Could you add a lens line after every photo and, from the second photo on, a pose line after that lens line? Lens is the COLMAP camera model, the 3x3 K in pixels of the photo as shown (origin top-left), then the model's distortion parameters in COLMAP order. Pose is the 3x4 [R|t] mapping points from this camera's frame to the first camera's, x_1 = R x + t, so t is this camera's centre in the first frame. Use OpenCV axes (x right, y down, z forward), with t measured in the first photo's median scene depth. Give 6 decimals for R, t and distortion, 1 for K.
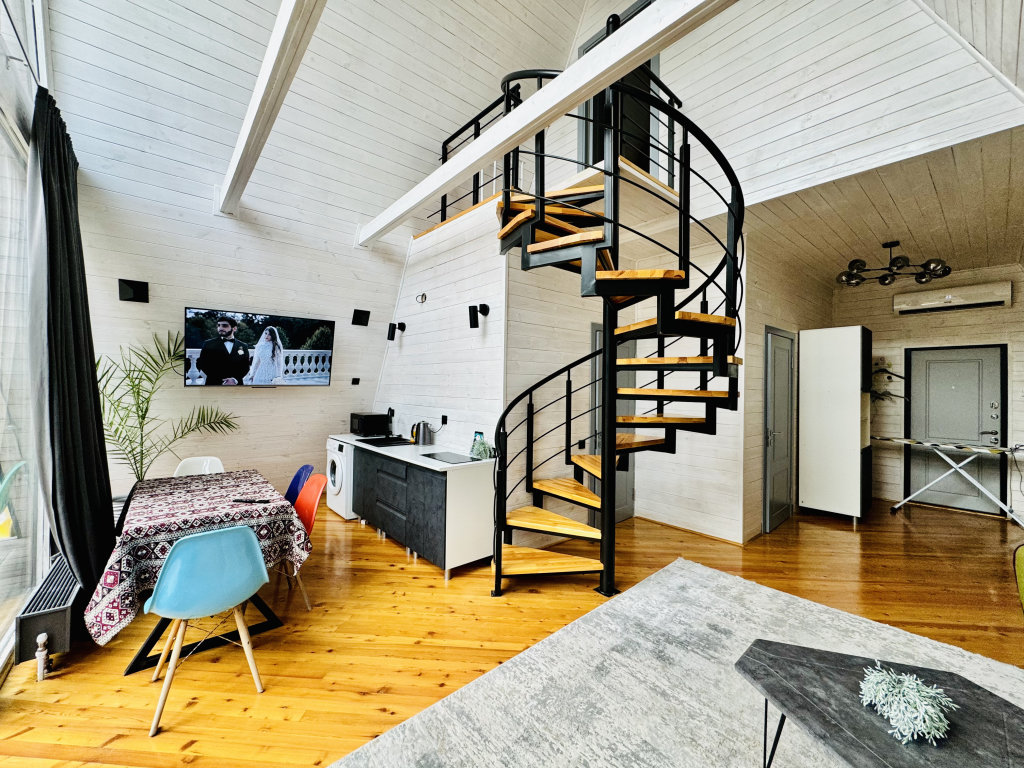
lens RADIAL K [[410.6, 0, 512.0], [0, 410.6, 384.0], [0, 0, 1]] dist [0.000915, -0.000140]
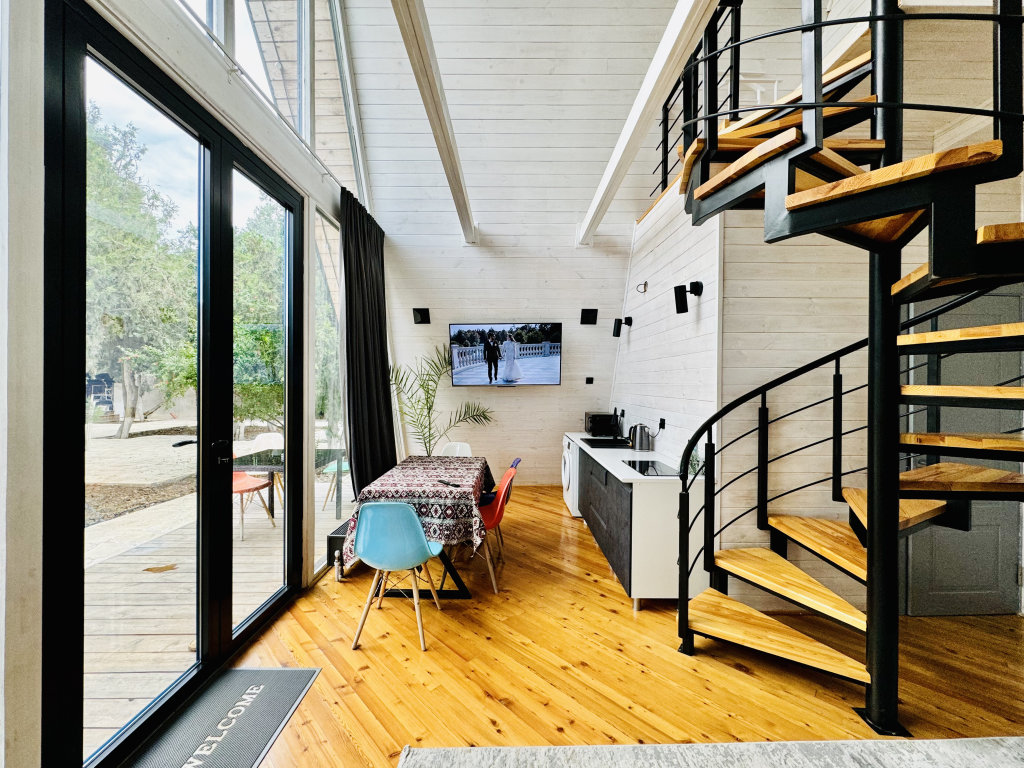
lens RADIAL K [[410.6, 0, 512.0], [0, 410.6, 384.0], [0, 0, 1]] dist [0.000915, -0.000140]
pose [[0.757028, -0.007774, -0.653337, 0.205706], [0.007358, 0.999967, -0.003374, 0.005948], [0.653341, -0.002253, 0.757060, 0.180032]]
